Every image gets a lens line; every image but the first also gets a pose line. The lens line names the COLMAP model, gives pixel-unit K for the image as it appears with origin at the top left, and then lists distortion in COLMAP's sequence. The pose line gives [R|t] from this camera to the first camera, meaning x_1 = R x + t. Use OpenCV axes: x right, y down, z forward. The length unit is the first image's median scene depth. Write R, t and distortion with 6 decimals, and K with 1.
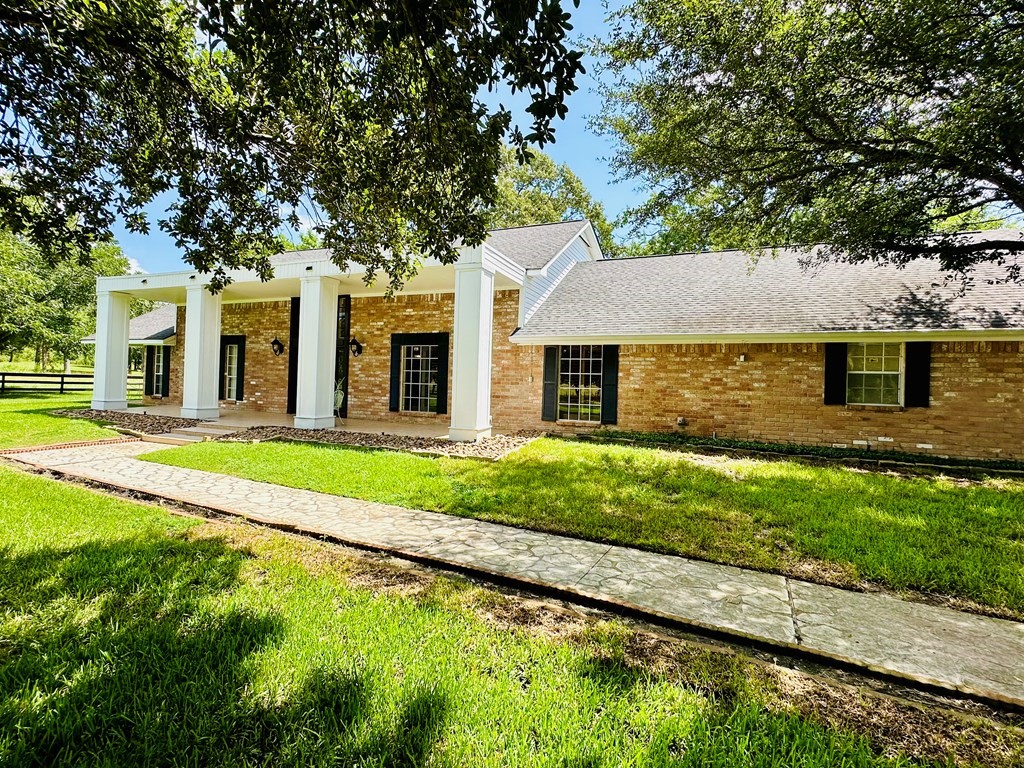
lens RADIAL K [[456.7, 0, 511.7], [0, 456.7, 380.2], [0, 0, 1]] dist [-0.000501, 0.000000]
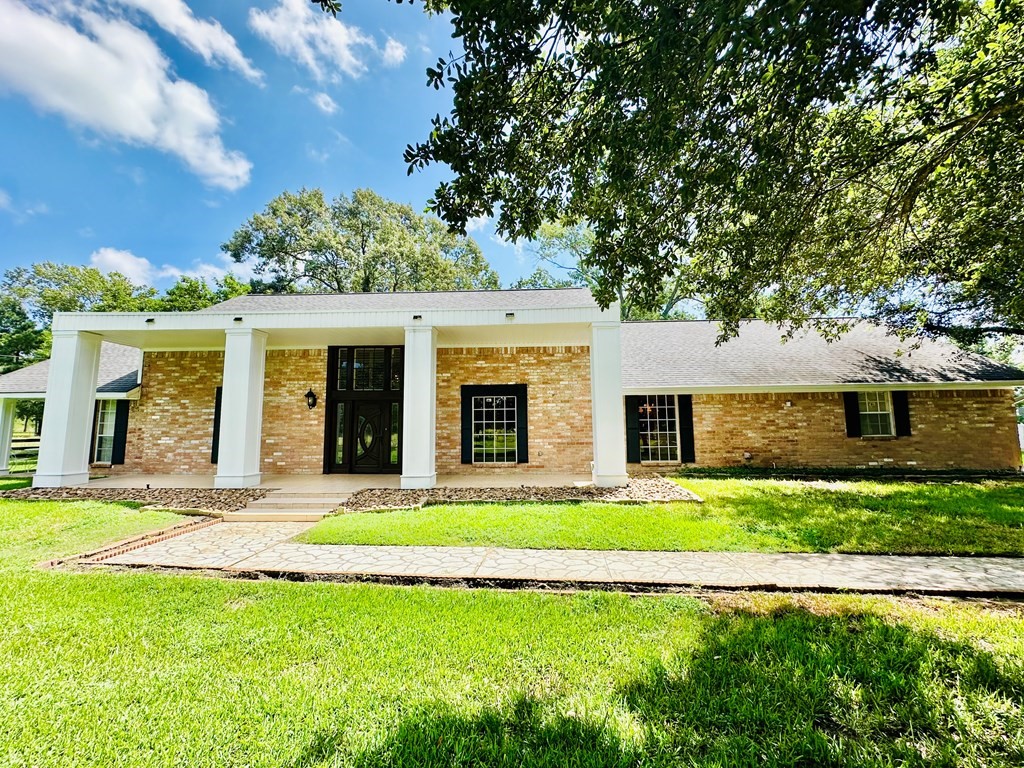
lens RADIAL K [[413.8, 0, 511.8], [0, 413.8, 386.0], [0, 0, 1]] dist [-0.003206, -0.000062]
pose [[0.941914, -0.001676, 0.335850, -0.597615], [0.033755, 0.995396, -0.089702, -0.019292], [-0.334154, 0.095828, 0.937634, 0.147301]]
